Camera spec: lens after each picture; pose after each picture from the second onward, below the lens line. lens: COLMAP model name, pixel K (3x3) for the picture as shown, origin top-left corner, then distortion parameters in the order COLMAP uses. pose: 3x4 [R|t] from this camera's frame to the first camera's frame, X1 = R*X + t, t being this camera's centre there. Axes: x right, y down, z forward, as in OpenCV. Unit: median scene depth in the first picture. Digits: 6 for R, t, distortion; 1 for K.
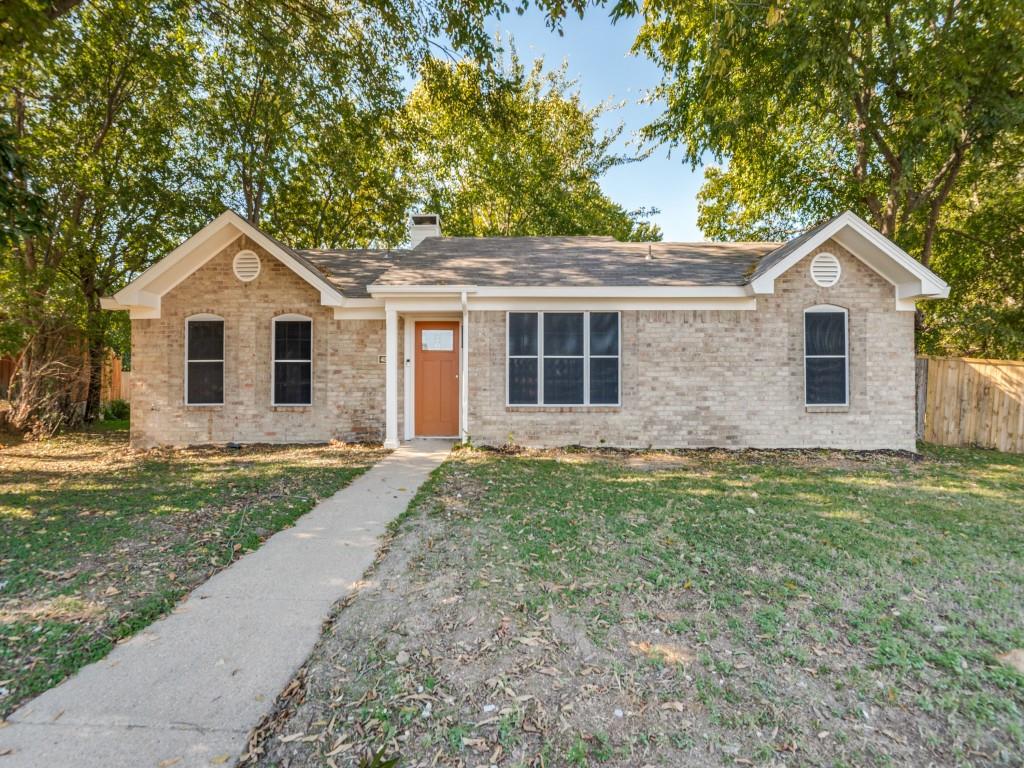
lens RADIAL K [[470.9, 0, 508.4], [0, 470.9, 386.6], [0, 0, 1]] dist [-0.012123, -0.005326]
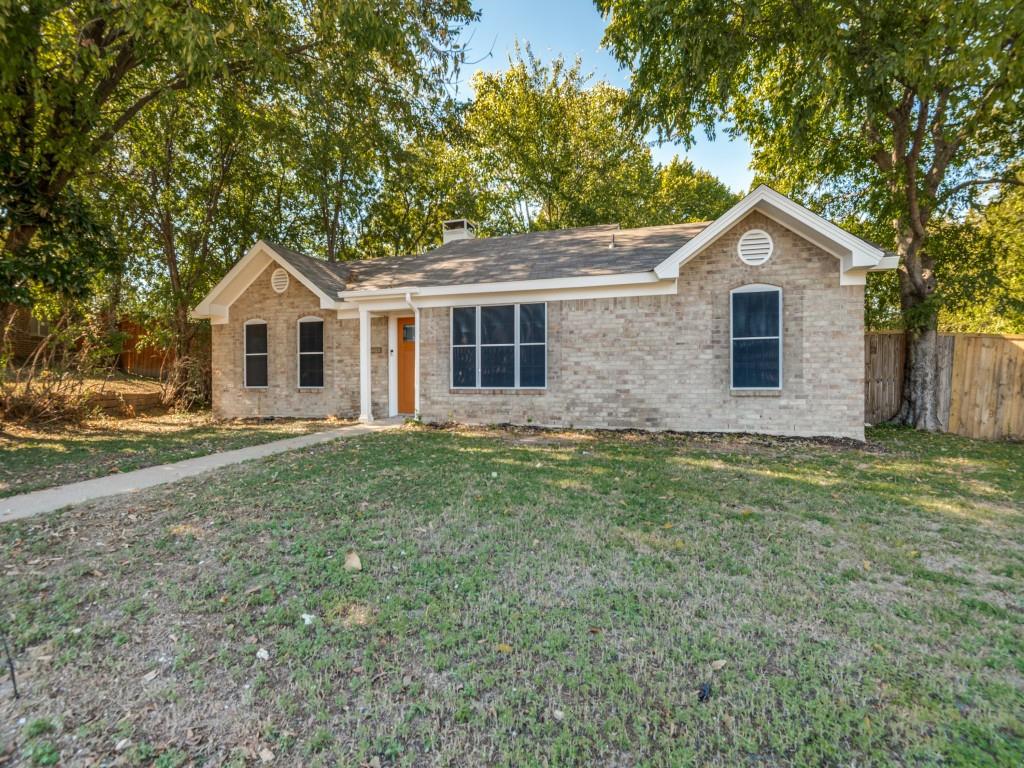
lens RADIAL K [[470.9, 0, 521.4], [0, 470.9, 383.2], [0, 0, 1]] dist [-0.012123, -0.005326]
pose [[0.957867, -0.000613, -0.287210, 0.495889], [0.006235, 0.999806, 0.018659, 0.007211], [0.287143, -0.019663, 0.957686, -0.063635]]
